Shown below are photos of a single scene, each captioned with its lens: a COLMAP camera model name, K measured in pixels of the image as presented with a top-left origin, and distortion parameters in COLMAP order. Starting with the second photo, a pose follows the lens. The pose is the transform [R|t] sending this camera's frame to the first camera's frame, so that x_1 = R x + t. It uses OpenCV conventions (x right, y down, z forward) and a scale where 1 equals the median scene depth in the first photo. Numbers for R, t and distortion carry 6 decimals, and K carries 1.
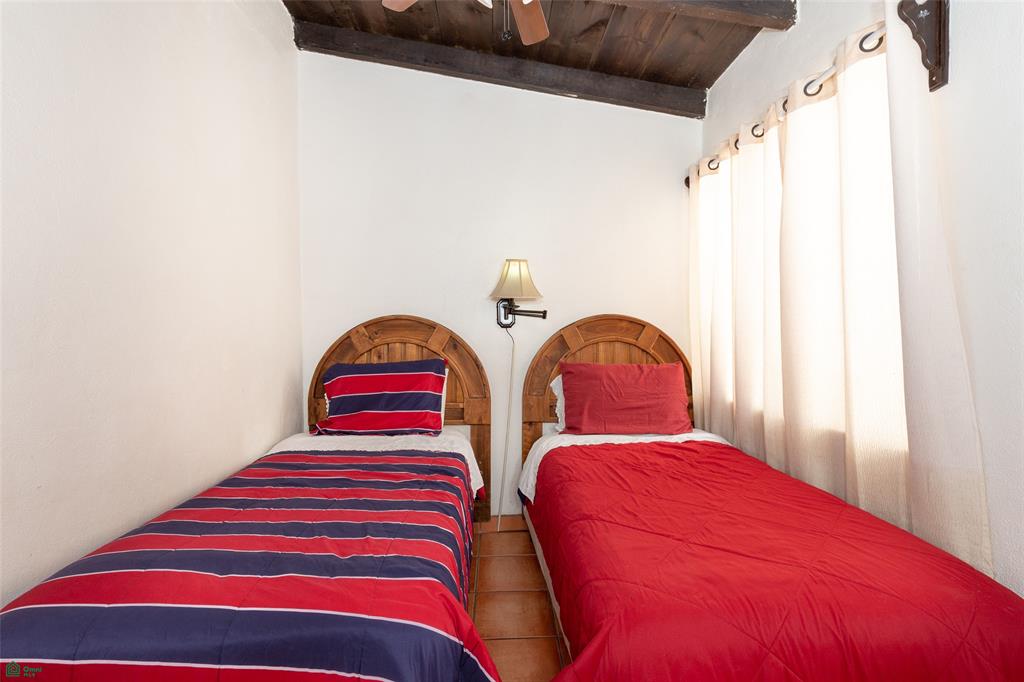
lens RADIAL K [[469.6, 0, 506.7], [0, 469.6, 337.7], [0, 0, 1]] dist [0.001670, -0.000132]
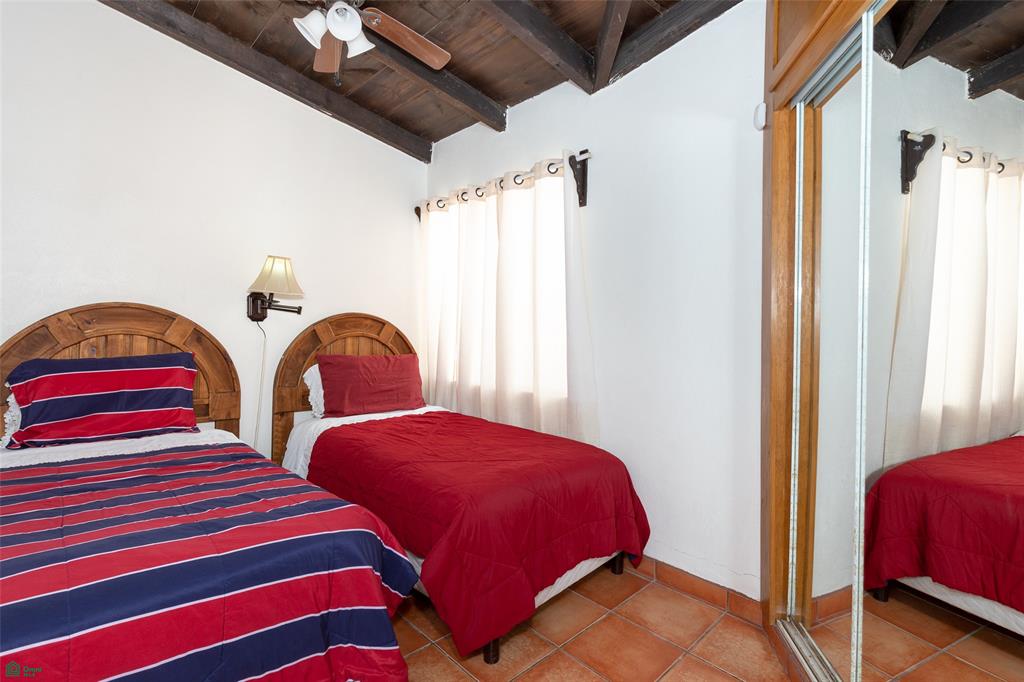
lens RADIAL K [[469.6, 0, 506.7], [0, 469.6, 337.7], [0, 0, 1]] dist [0.001670, -0.000132]
pose [[0.756476, 0.011786, 0.653915, -0.265979], [-0.015541, 0.999879, -0.000043, 0.005913], [-0.653837, -0.010130, 0.756568, -0.121128]]
